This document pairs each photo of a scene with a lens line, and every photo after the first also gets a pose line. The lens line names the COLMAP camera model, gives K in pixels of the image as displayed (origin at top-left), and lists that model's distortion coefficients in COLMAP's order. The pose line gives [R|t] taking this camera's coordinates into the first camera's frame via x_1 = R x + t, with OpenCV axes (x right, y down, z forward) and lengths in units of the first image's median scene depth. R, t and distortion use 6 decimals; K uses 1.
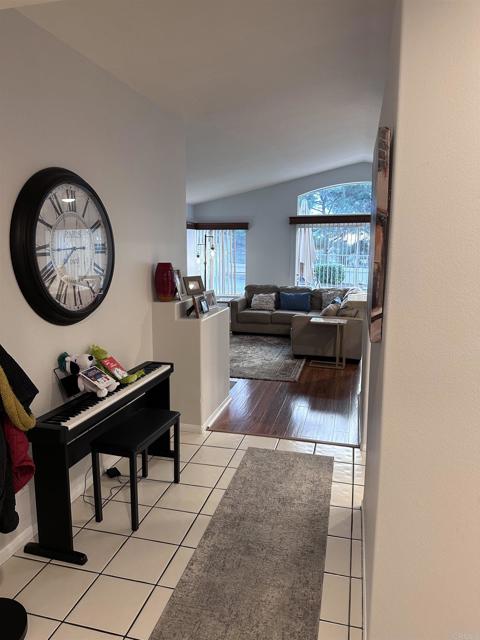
lens RADIAL K [[442.5, 0, 240.0], [0, 442.5, 320.0], [0, 0, 1]] dist [0.022188, -0.001511]
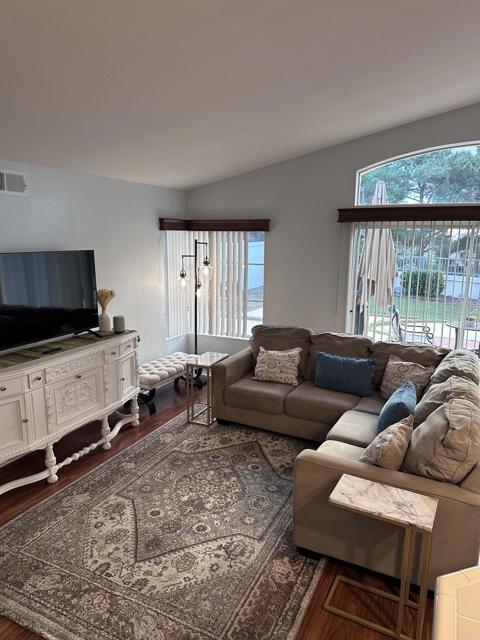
lens RADIAL K [[442.5, 0, 240.0], [0, 442.5, 320.0], [0, 0, 1]] dist [0.022188, -0.001511]
pose [[0.980285, 0.042051, -0.193062, 0.101455], [-0.038513, 0.999015, 0.022044, -0.099619], [0.193799, -0.014174, 0.980939, 0.422242]]
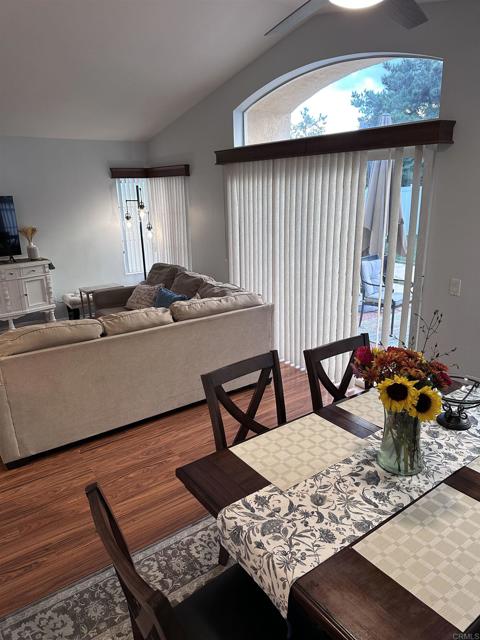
lens RADIAL K [[442.5, 0, 240.0], [0, 442.5, 320.0], [0, 0, 1]] dist [0.022188, -0.001511]
pose [[0.773539, 0.164961, -0.611903, 0.505985], [-0.081421, 0.983396, 0.162182, -0.112924], [0.628496, -0.075632, 0.774127, 0.552755]]
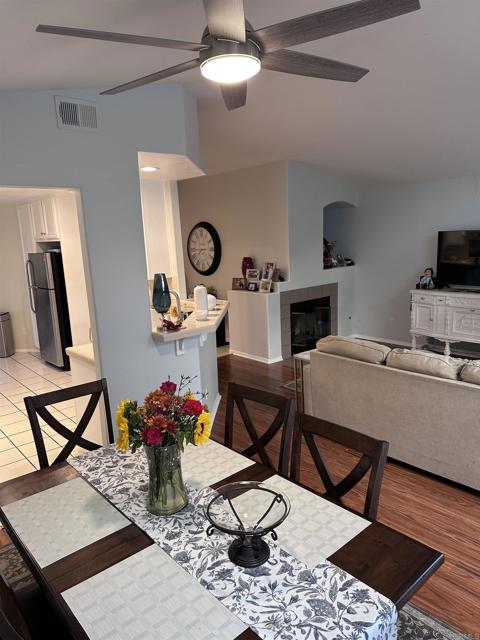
lens RADIAL K [[453.0, 0, 219.3], [0, 453.0, 319.6], [0, 0, 1]] dist [0.006487, -0.000125]
pose [[-0.573922, 0.171129, -0.800830, 0.580657], [-0.091739, 0.958330, 0.270531, -0.158120], [0.813755, 0.228731, -0.534307, 0.830492]]
